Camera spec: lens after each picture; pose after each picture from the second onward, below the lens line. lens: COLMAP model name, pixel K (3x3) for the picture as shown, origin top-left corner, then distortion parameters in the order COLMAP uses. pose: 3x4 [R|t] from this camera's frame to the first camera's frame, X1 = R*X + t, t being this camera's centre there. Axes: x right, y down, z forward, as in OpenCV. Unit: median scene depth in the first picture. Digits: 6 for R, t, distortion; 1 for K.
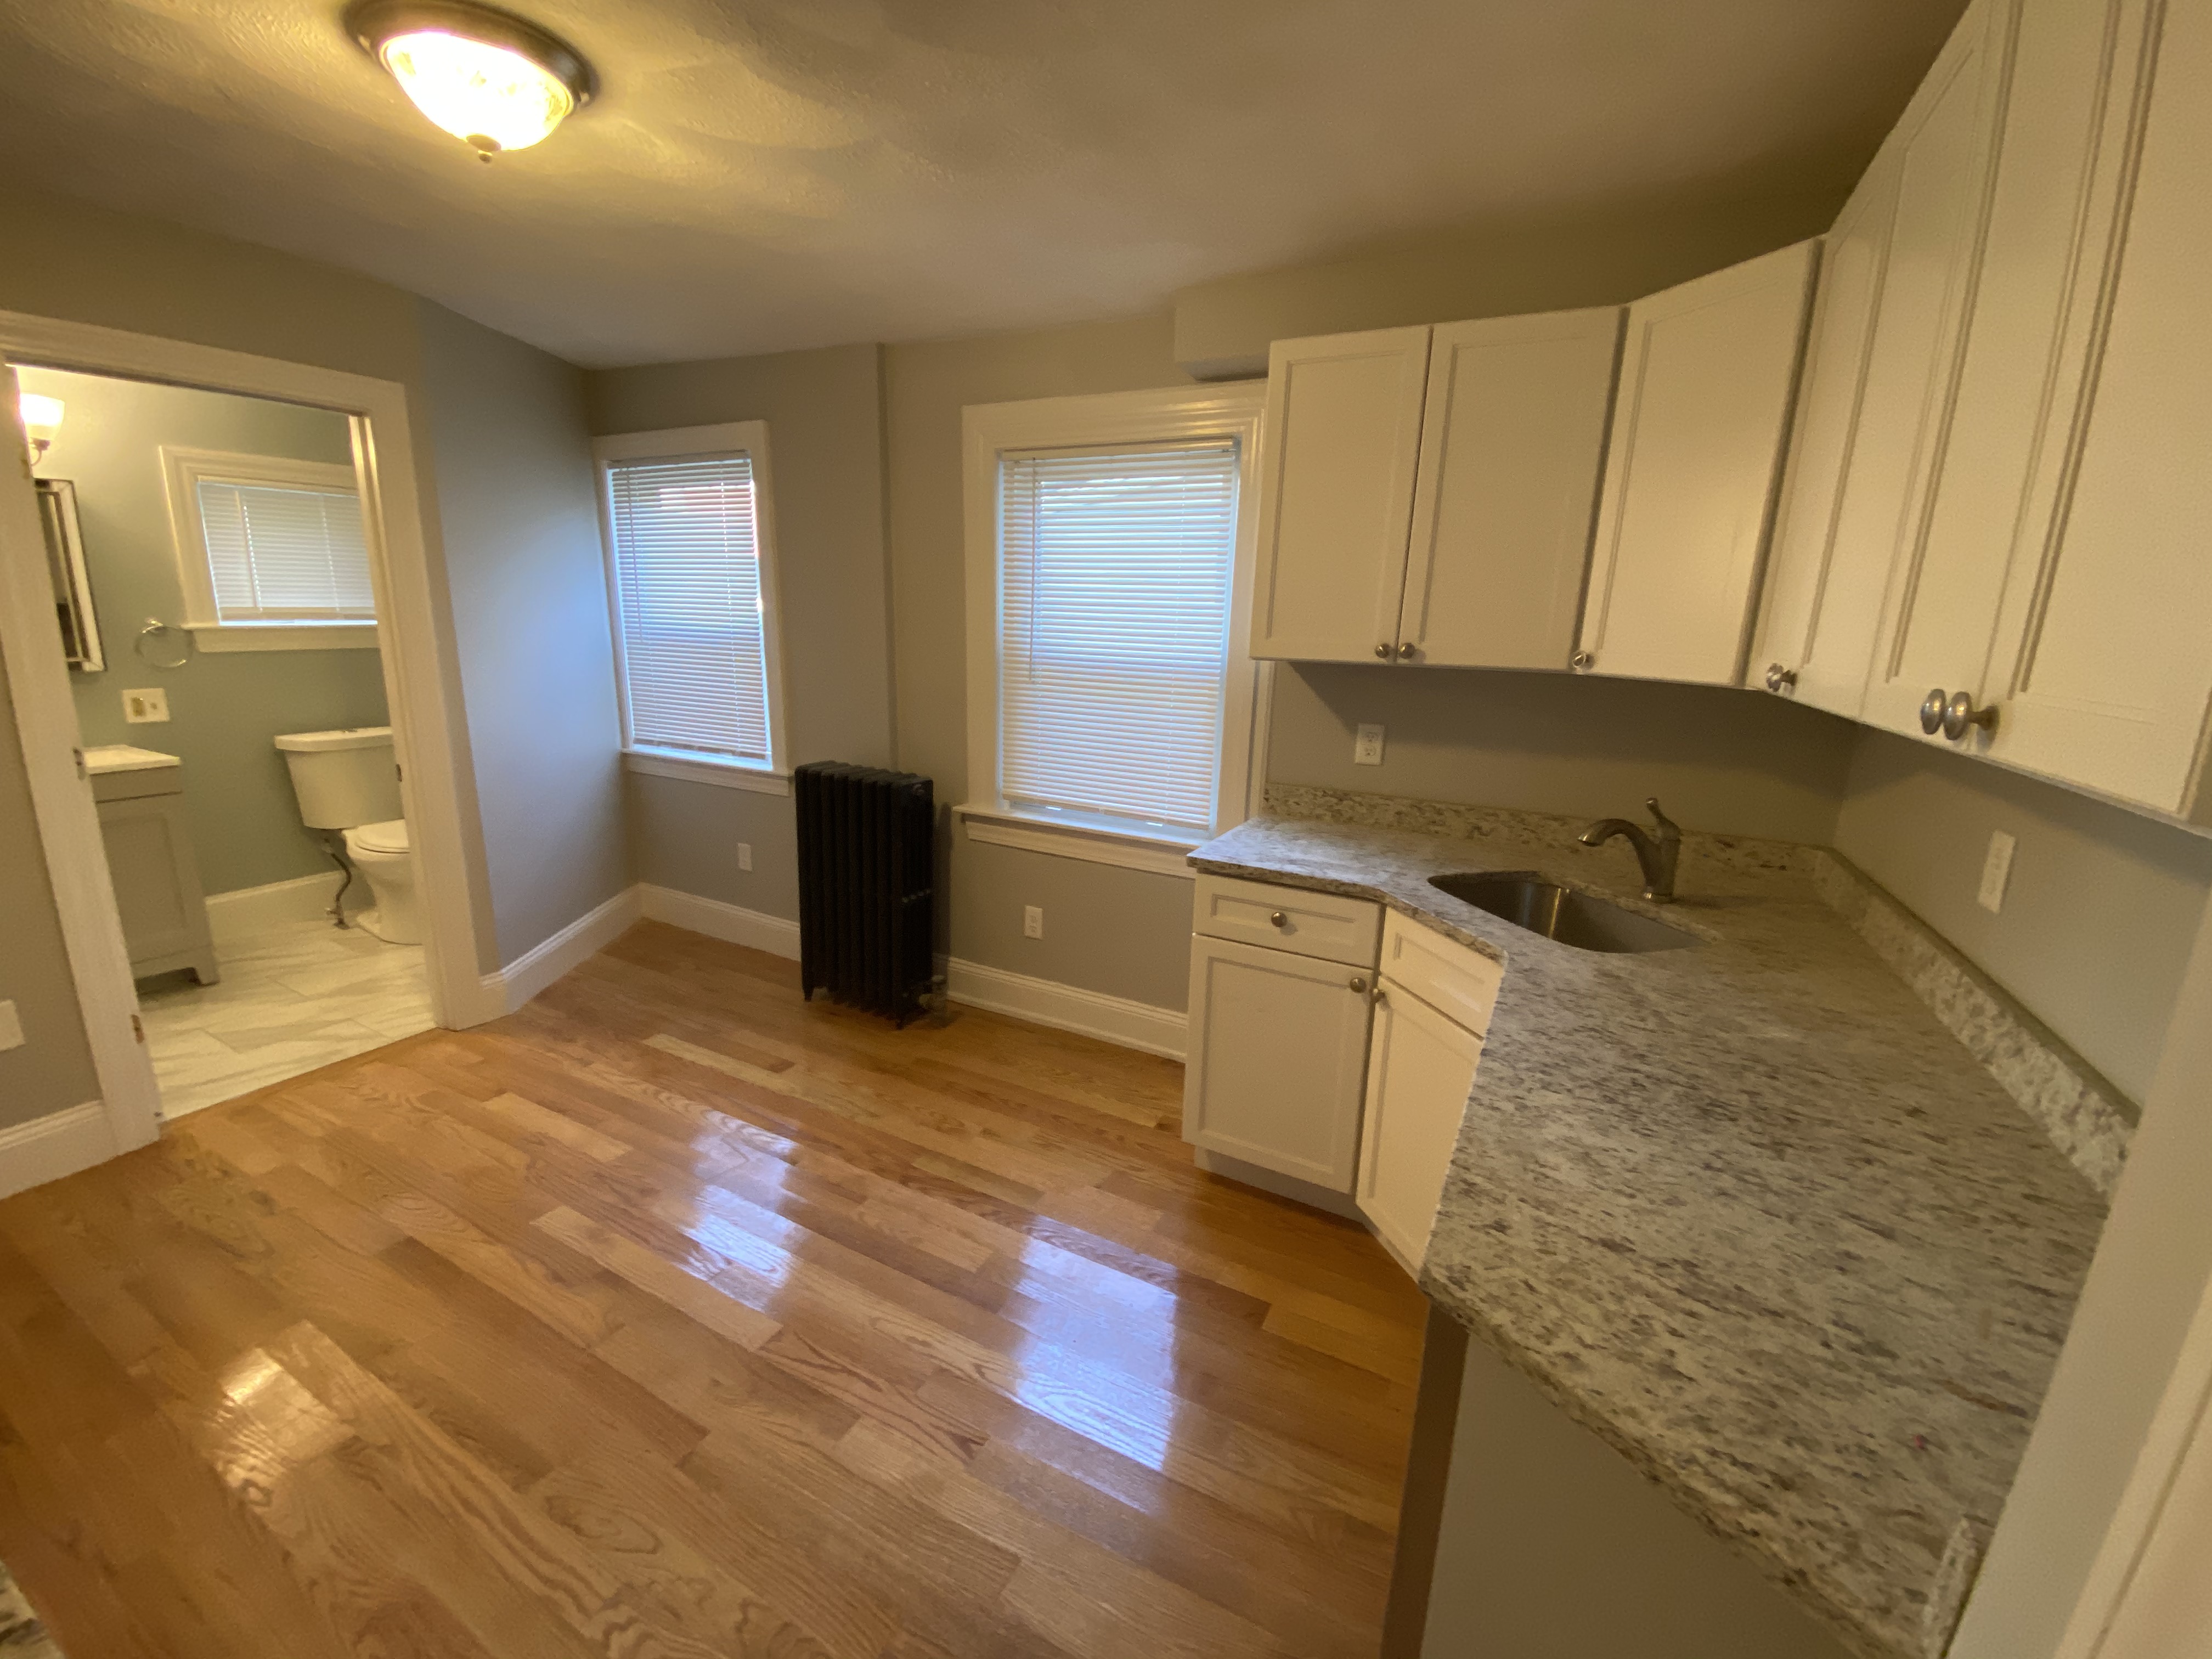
lens RADIAL K [[895.9, 0, 1108.6], [0, 895.9, 826.2], [0, 0, 1]] dist [0.033524, -0.027698]
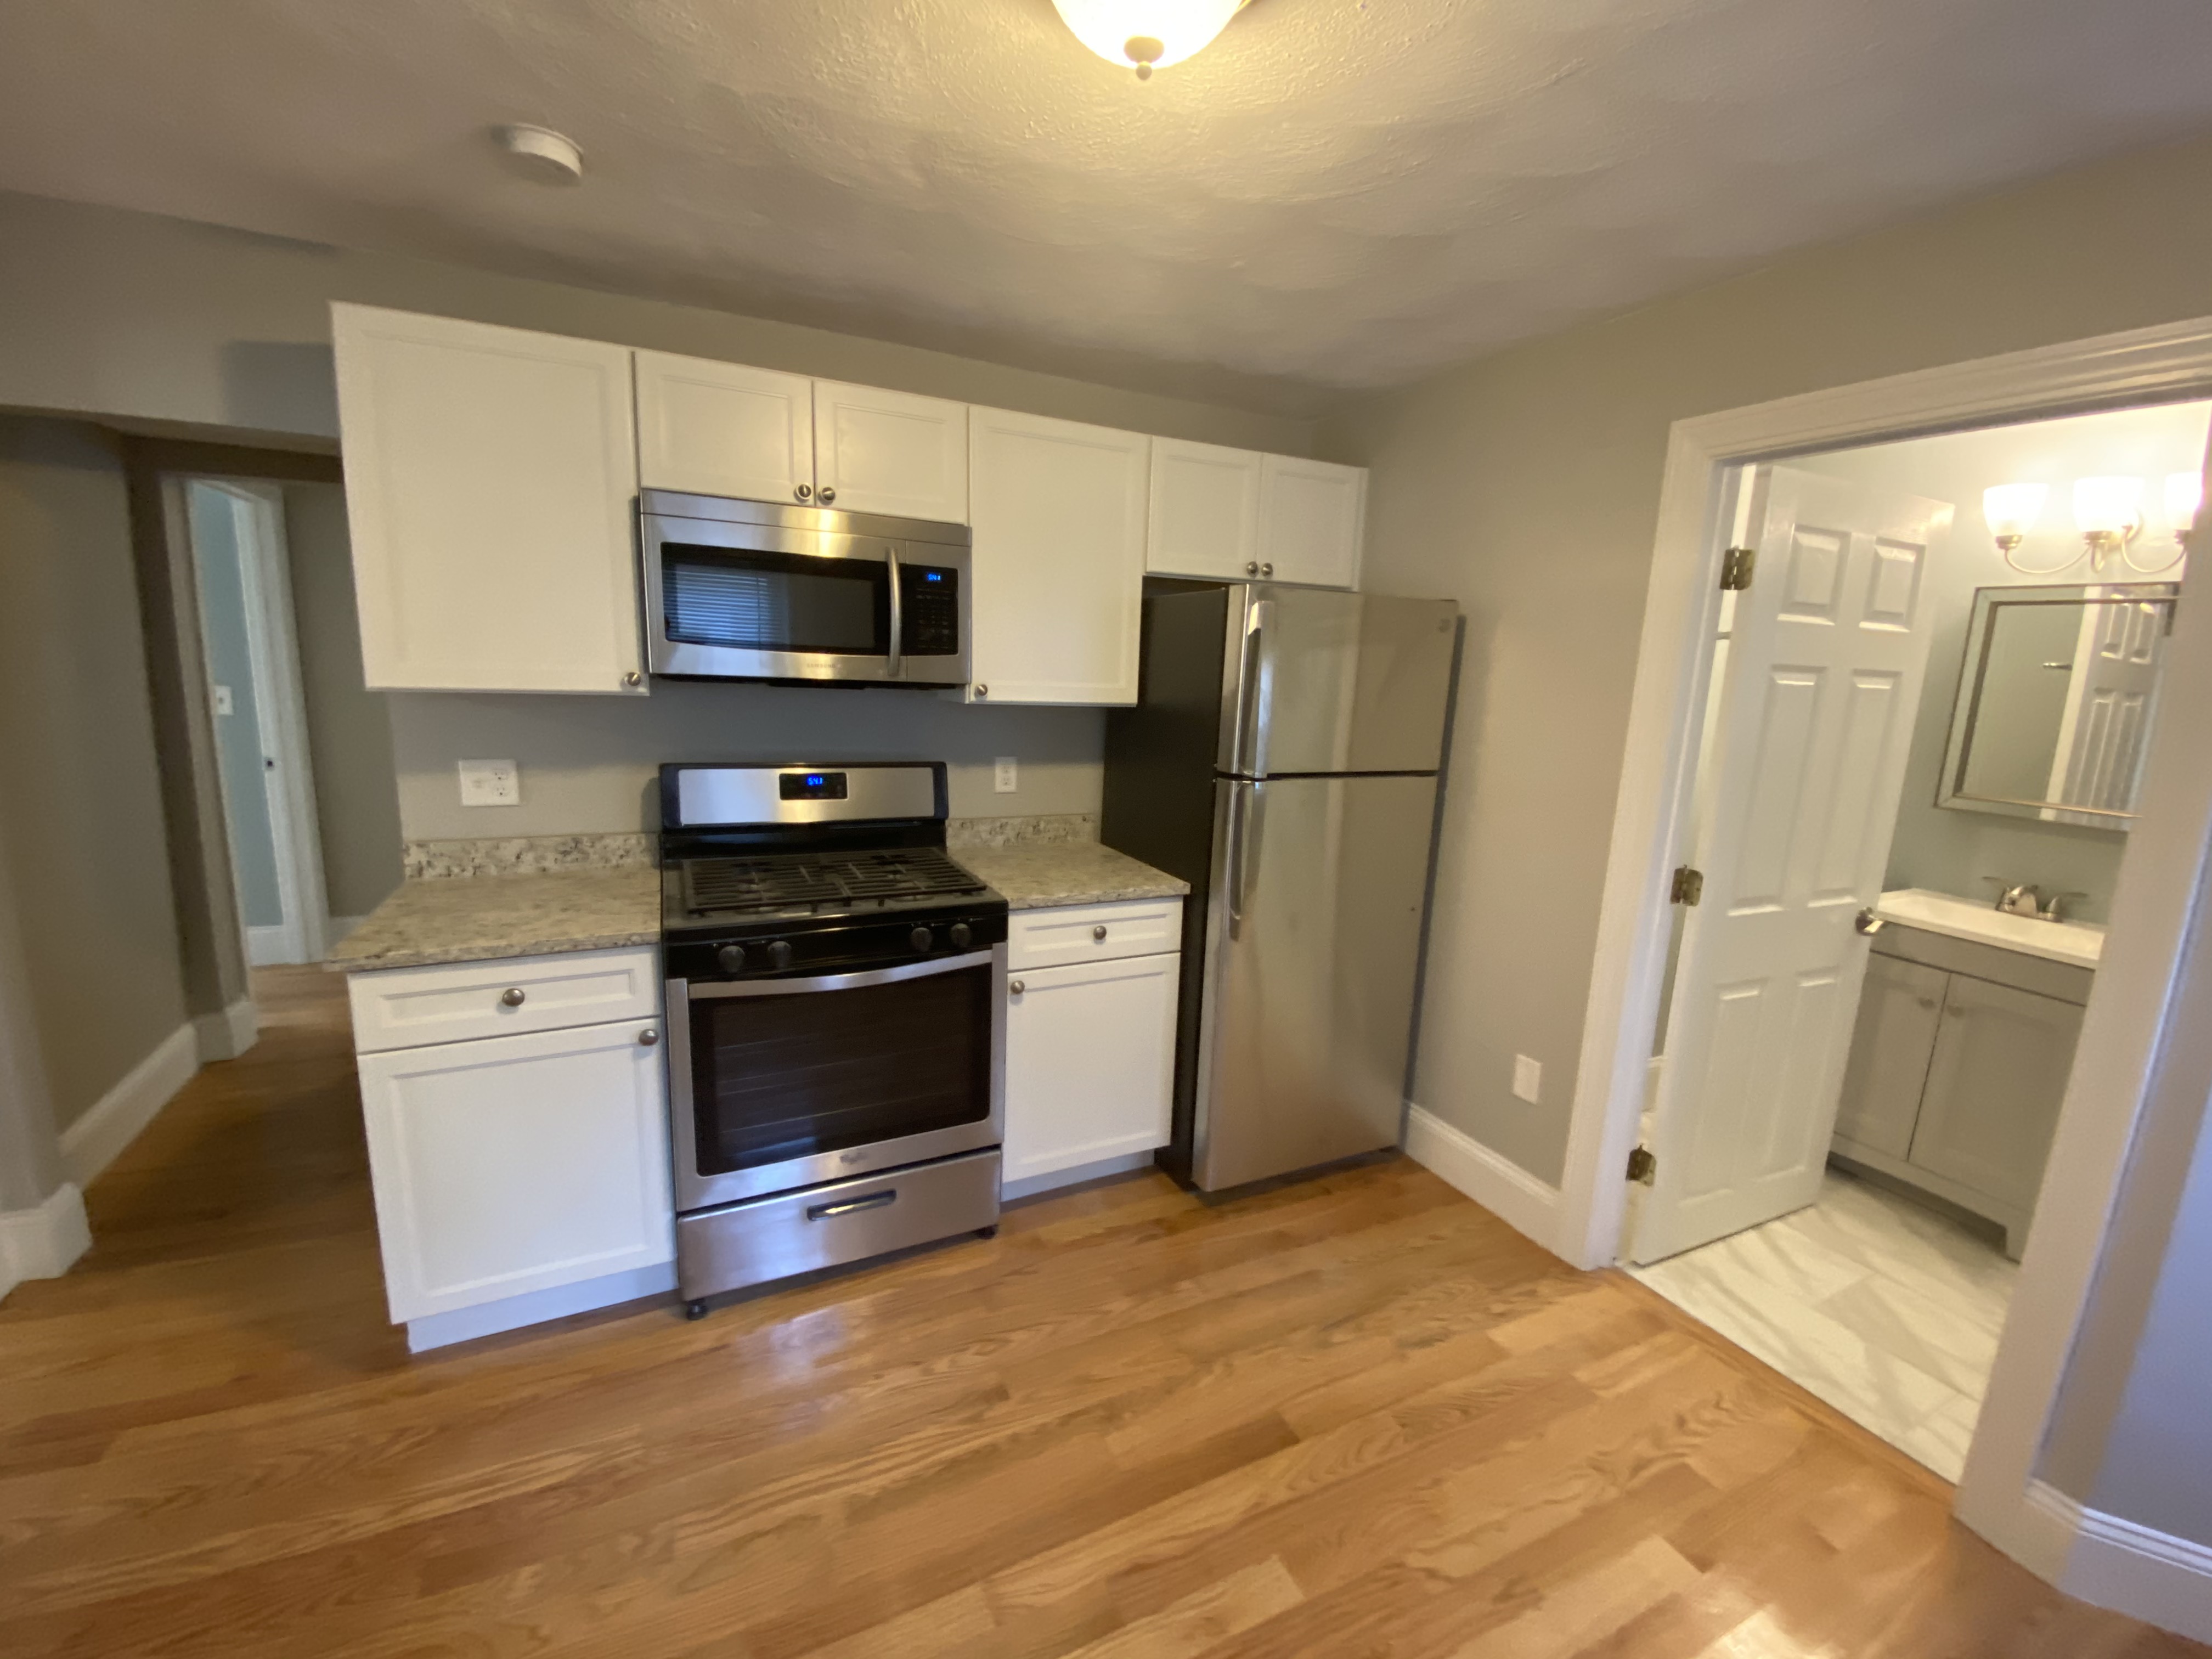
lens RADIAL K [[895.9, 0, 1108.6], [0, 895.9, 826.2], [0, 0, 1]] dist [0.033524, -0.027698]
pose [[-0.601631, 0.084939, -0.794245, -0.032237], [-0.239267, 0.929510, 0.280647, -0.209453], [0.762096, 0.358883, -0.538899, 0.851695]]
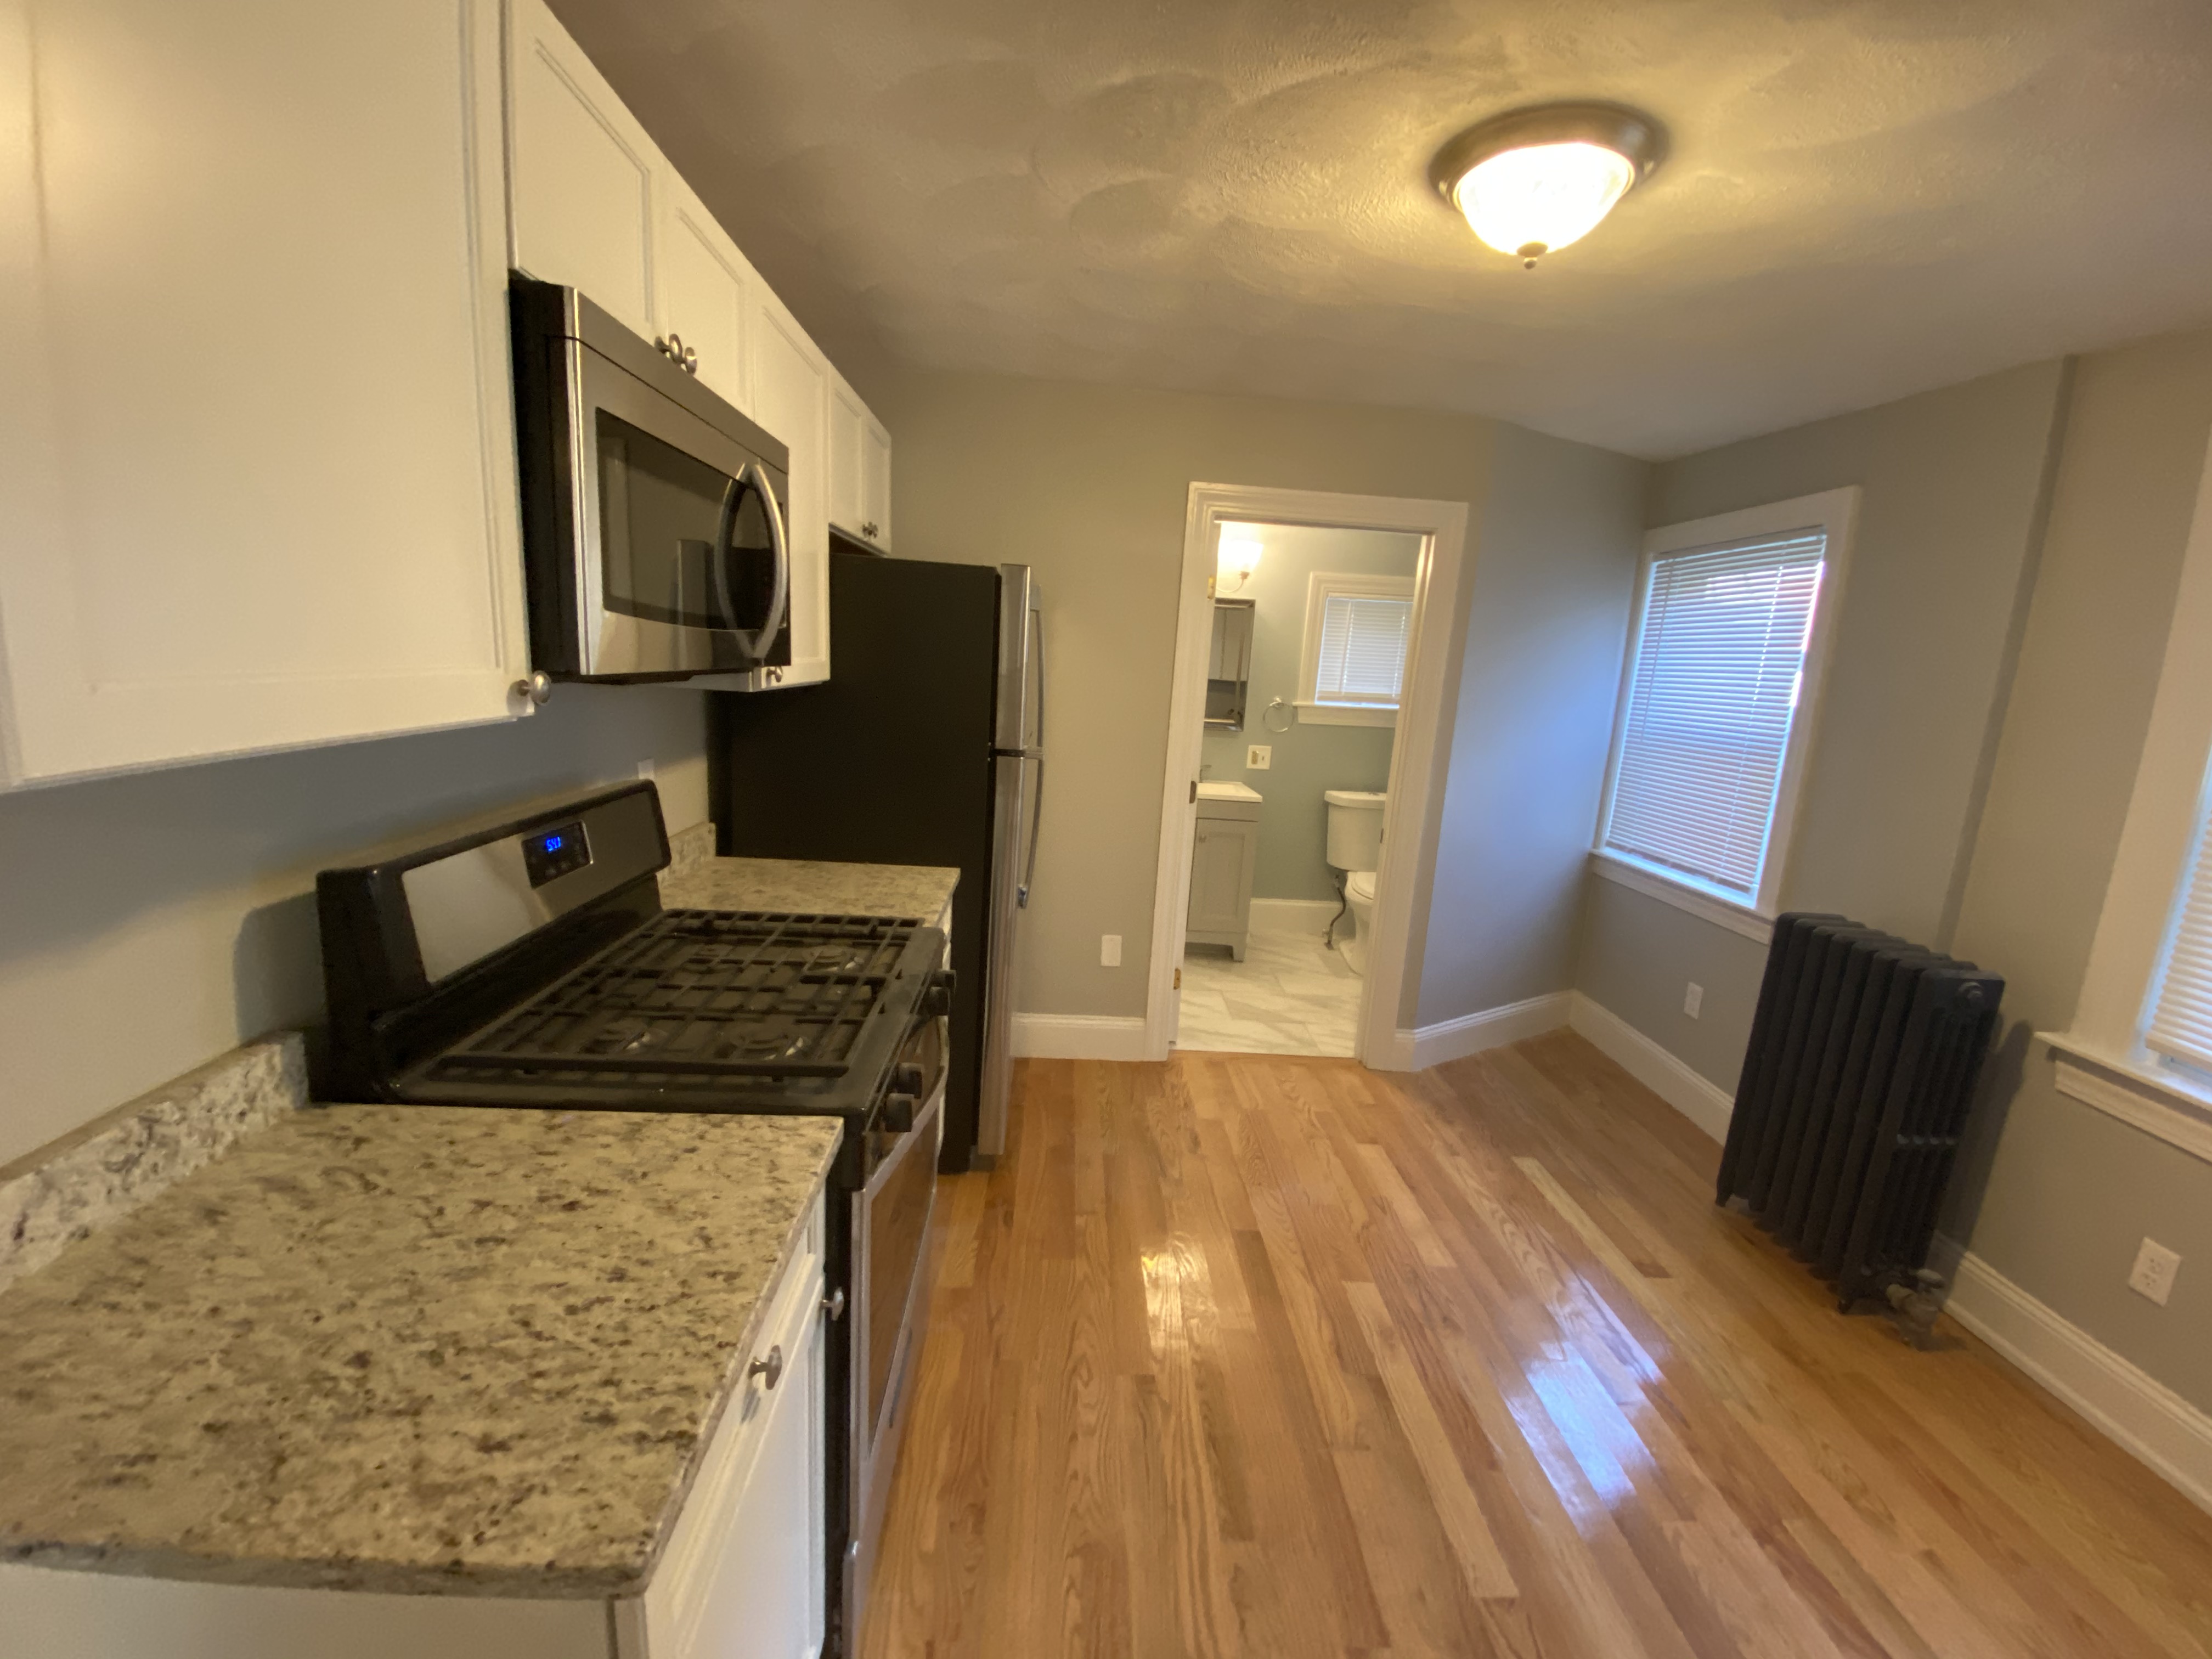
lens RADIAL K [[895.9, 0, 1108.6], [0, 895.9, 826.2], [0, 0, 1]] dist [0.033524, -0.027698]
pose [[0.501651, 0.160401, -0.850070, 0.017260], [-0.243541, 0.969101, 0.039140, -0.032753], [0.830081, 0.187392, 0.525214, 0.108092]]
